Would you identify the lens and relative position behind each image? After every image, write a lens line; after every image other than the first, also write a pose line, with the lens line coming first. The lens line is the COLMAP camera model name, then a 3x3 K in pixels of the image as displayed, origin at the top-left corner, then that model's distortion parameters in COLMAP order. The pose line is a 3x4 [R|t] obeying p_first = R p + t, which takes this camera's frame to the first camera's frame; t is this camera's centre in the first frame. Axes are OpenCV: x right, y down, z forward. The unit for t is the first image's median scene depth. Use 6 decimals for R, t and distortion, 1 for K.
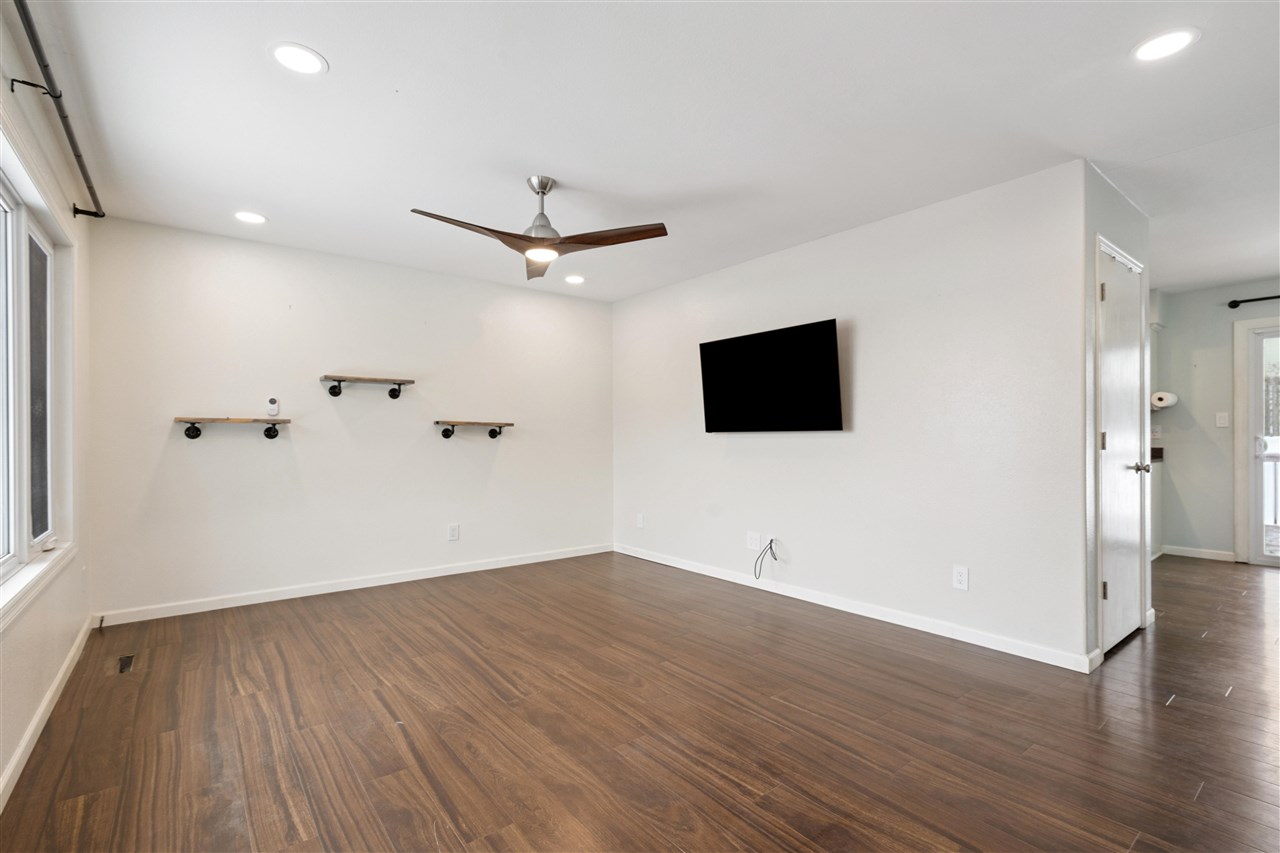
lens RADIAL K [[581.7, 0, 646.9], [0, 581.7, 436.9], [0, 0, 1]] dist [-0.002410, -0.000865]
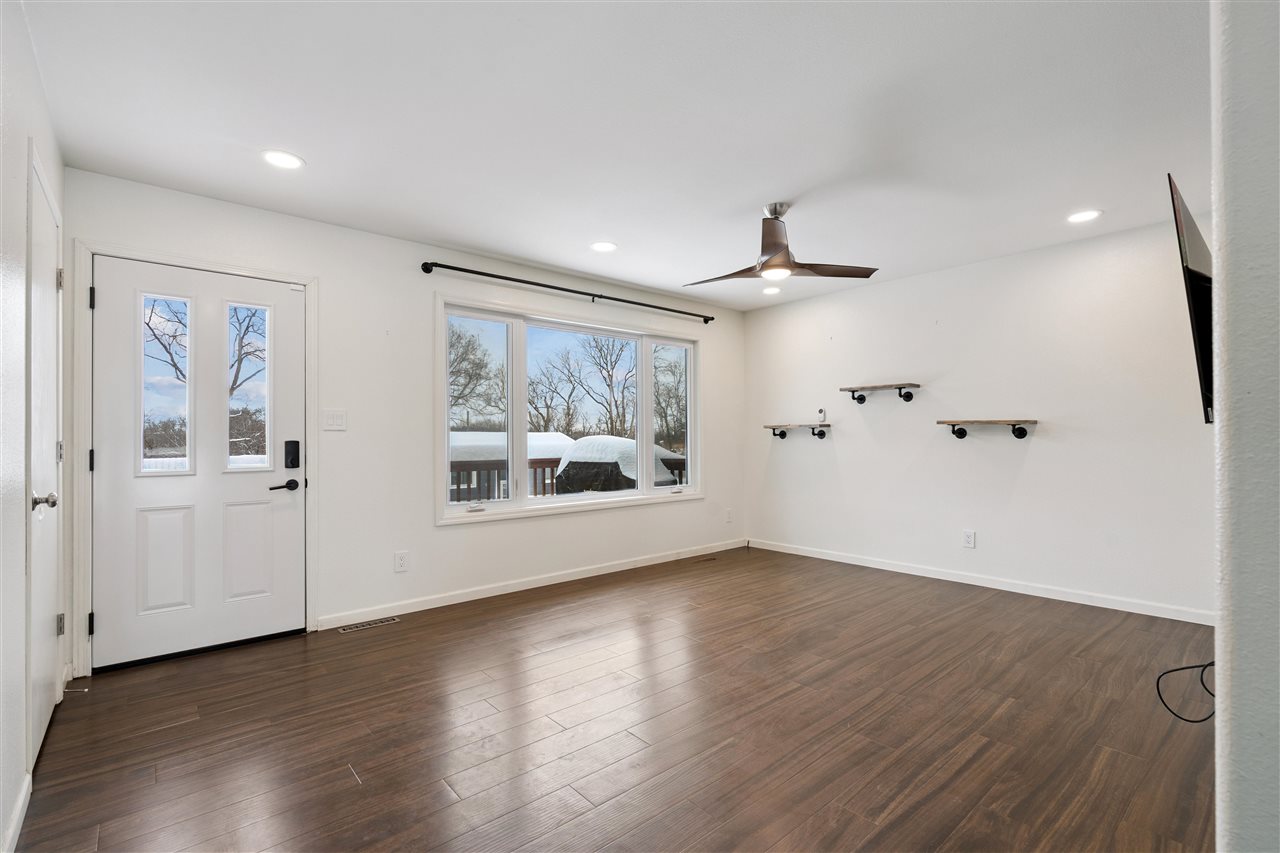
lens RADIAL K [[581.7, 0, 646.9], [0, 581.7, 436.9], [0, 0, 1]] dist [-0.002410, -0.000865]
pose [[0.041455, -0.001001, -0.999140, 1.052702], [0.007394, 0.999972, -0.000695, -0.005288], [0.999113, -0.007359, 0.041461, 0.814923]]
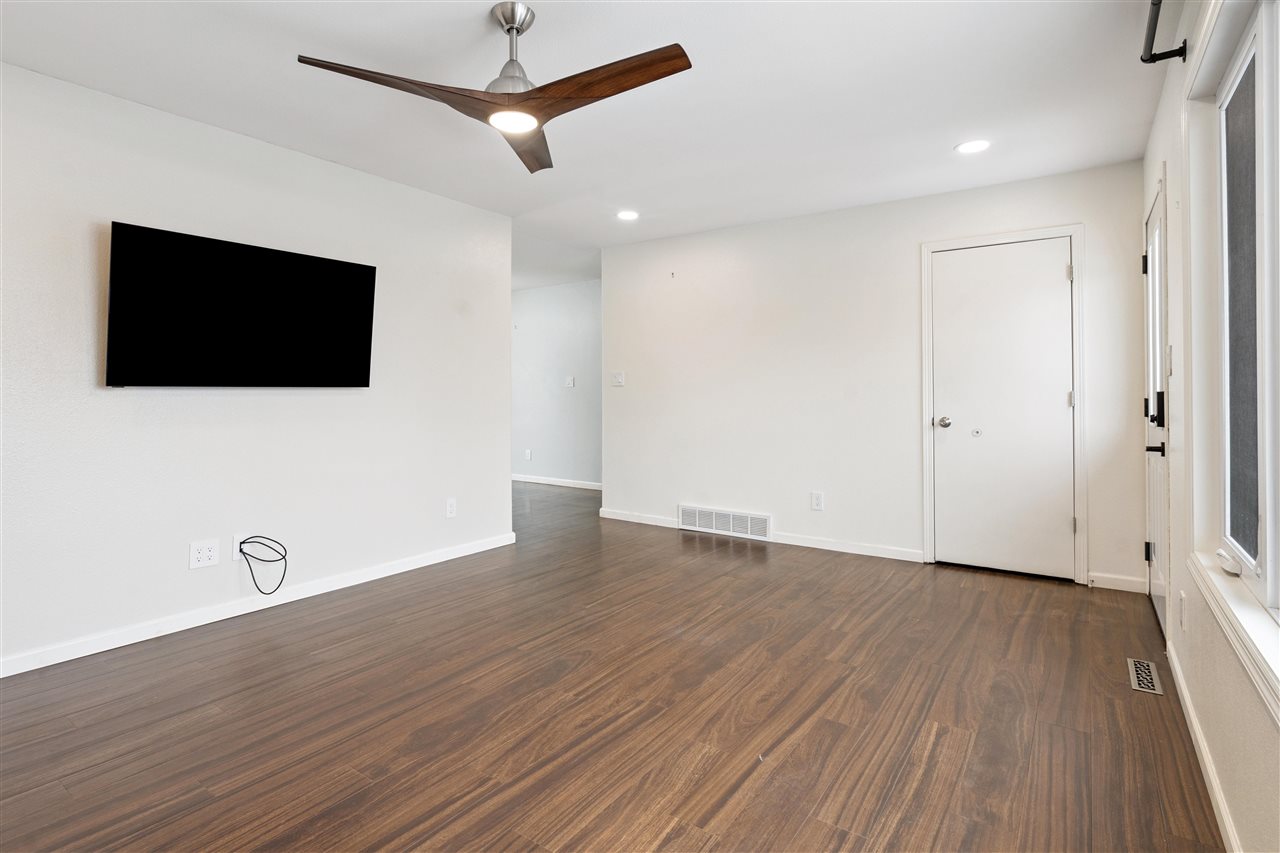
lens RADIAL K [[624.9, 0, 633.7], [0, 624.9, 388.3], [0, 0, 1]] dist [-0.002197, 0.000207]
pose [[-0.269665, 0.009704, 0.962905, -1.050240], [-0.001061, 0.999946, -0.010375, 0.001088], [-0.962954, -0.003820, -0.269640, 1.224715]]
